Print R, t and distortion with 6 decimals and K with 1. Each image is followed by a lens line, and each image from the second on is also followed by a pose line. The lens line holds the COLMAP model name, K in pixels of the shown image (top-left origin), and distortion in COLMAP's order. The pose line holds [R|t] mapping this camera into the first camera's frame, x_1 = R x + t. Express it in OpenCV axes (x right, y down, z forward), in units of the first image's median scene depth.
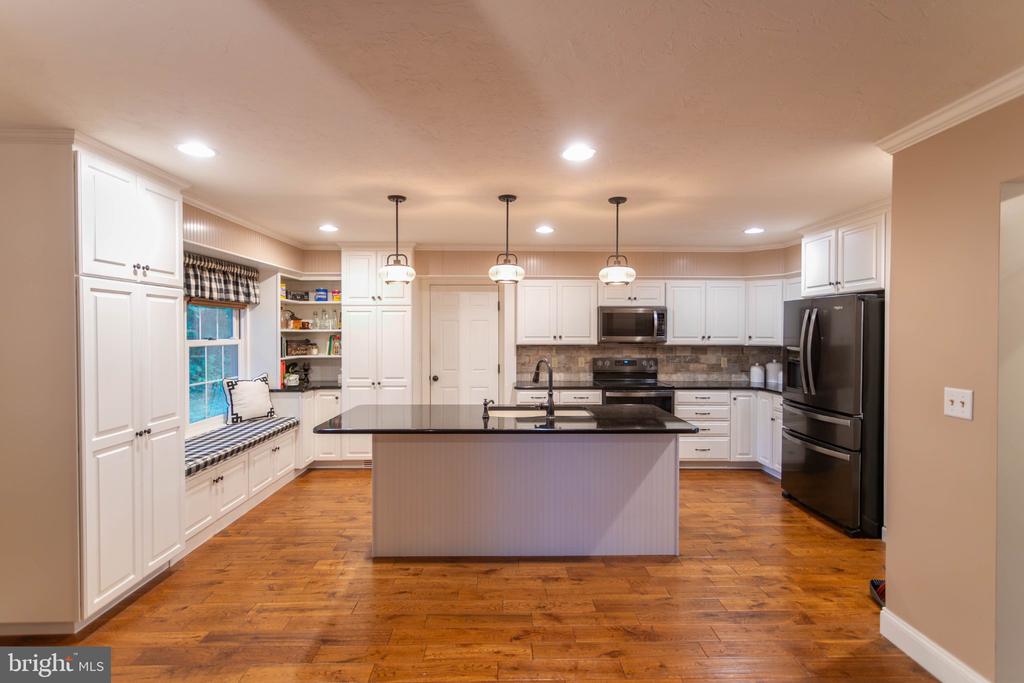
lens RADIAL K [[490.2, 0, 512.0], [0, 490.2, 341.5], [0, 0, 1]] dist [0.002799, 0.000208]
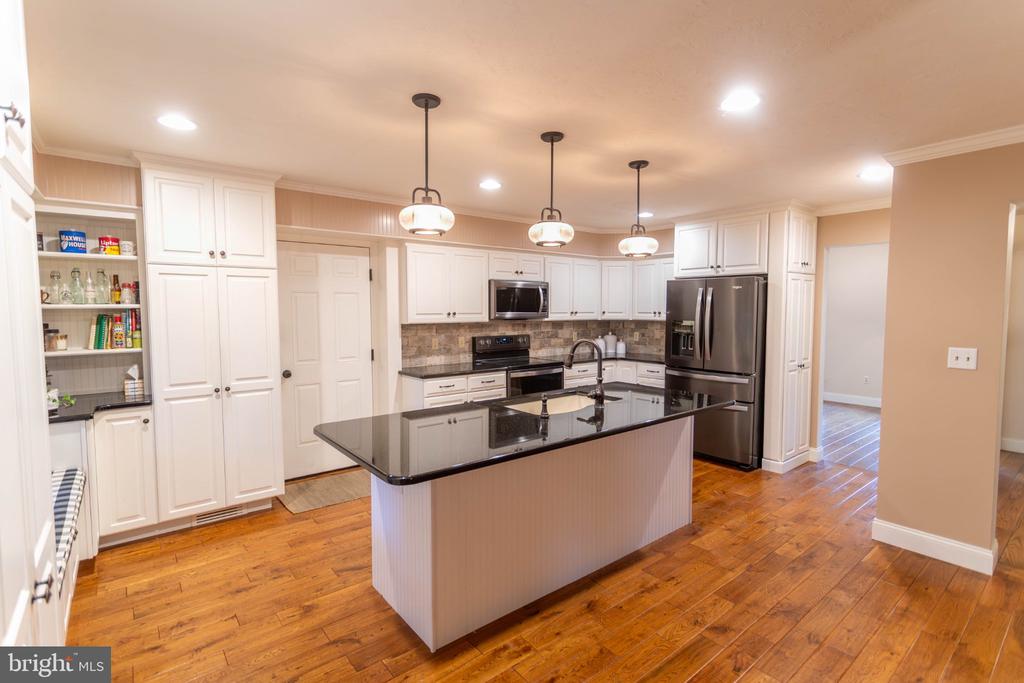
lens RADIAL K [[487.9, 0, 512.0], [0, 487.9, 341.5], [0, 0, 1]] dist [0.002084, 0.000618]
pose [[0.789960, -0.043810, 0.611591, -0.362358], [0.014117, 0.998479, 0.053290, -0.005092], [-0.612995, -0.033463, 0.789378, 0.271526]]
